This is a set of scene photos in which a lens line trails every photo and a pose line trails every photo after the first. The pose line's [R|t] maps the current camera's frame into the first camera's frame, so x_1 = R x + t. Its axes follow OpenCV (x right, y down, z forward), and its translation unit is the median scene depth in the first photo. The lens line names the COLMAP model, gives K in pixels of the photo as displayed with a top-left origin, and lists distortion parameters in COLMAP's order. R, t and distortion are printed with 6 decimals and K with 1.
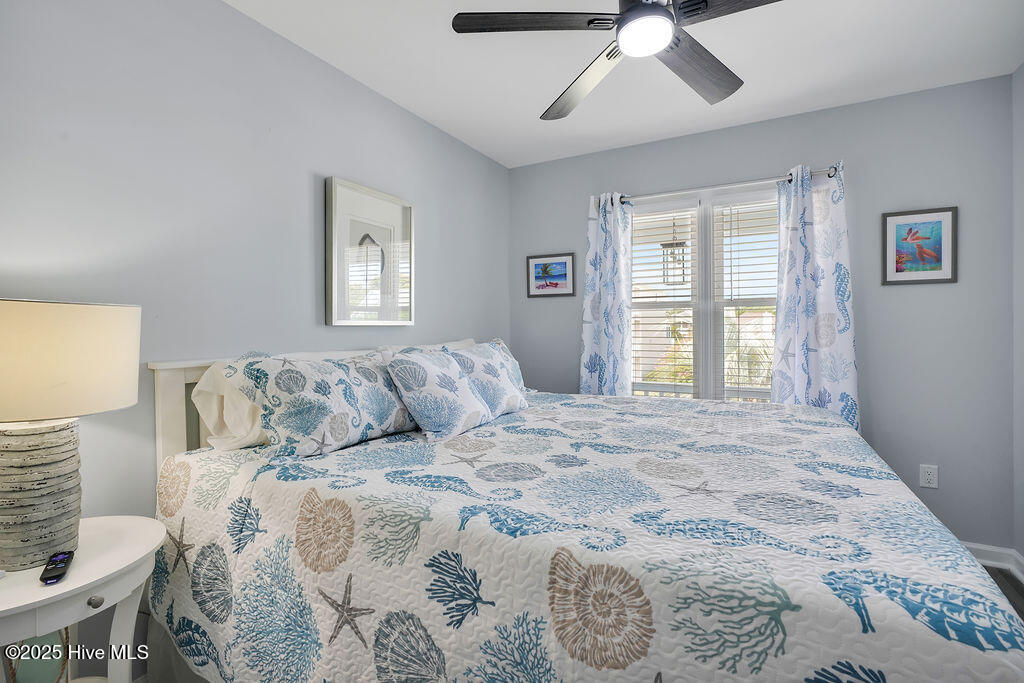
lens RADIAL K [[469.8, 0, 502.8], [0, 469.8, 333.9], [0, 0, 1]] dist [-0.011756, 0.000268]
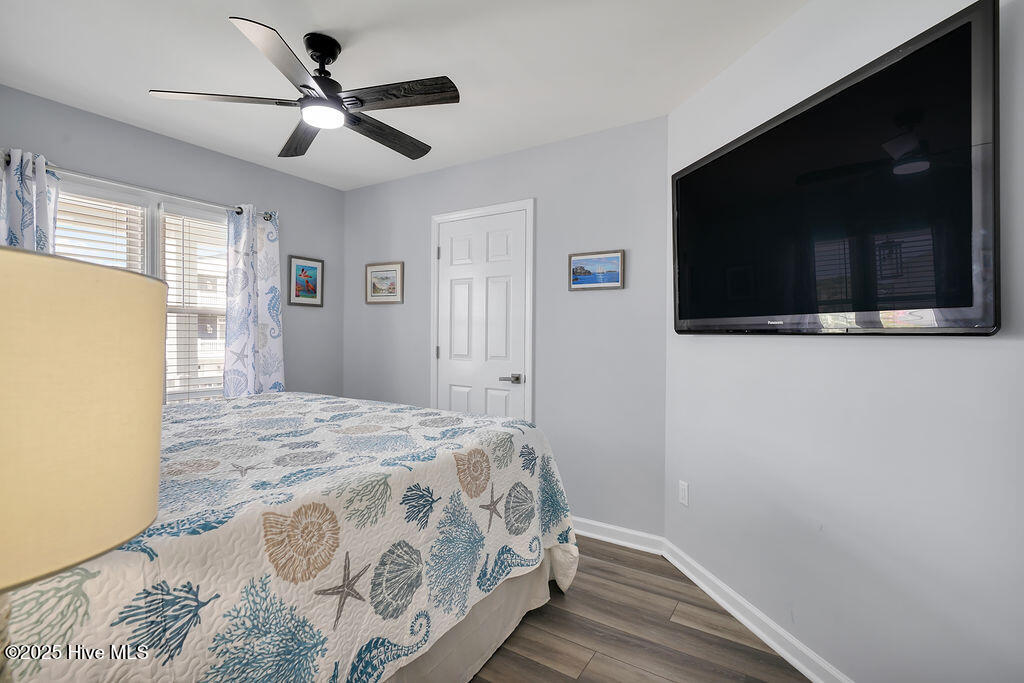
lens RADIAL K [[495.4, 0, 512.0], [0, 495.4, 341.5], [0, 0, 1]] dist [-0.002043, 0.000351]
pose [[0.046642, -0.009230, 0.998869, -1.362147], [0.001401, 0.999957, 0.009174, -0.010110], [-0.998911, 0.000972, 0.046653, 0.489305]]
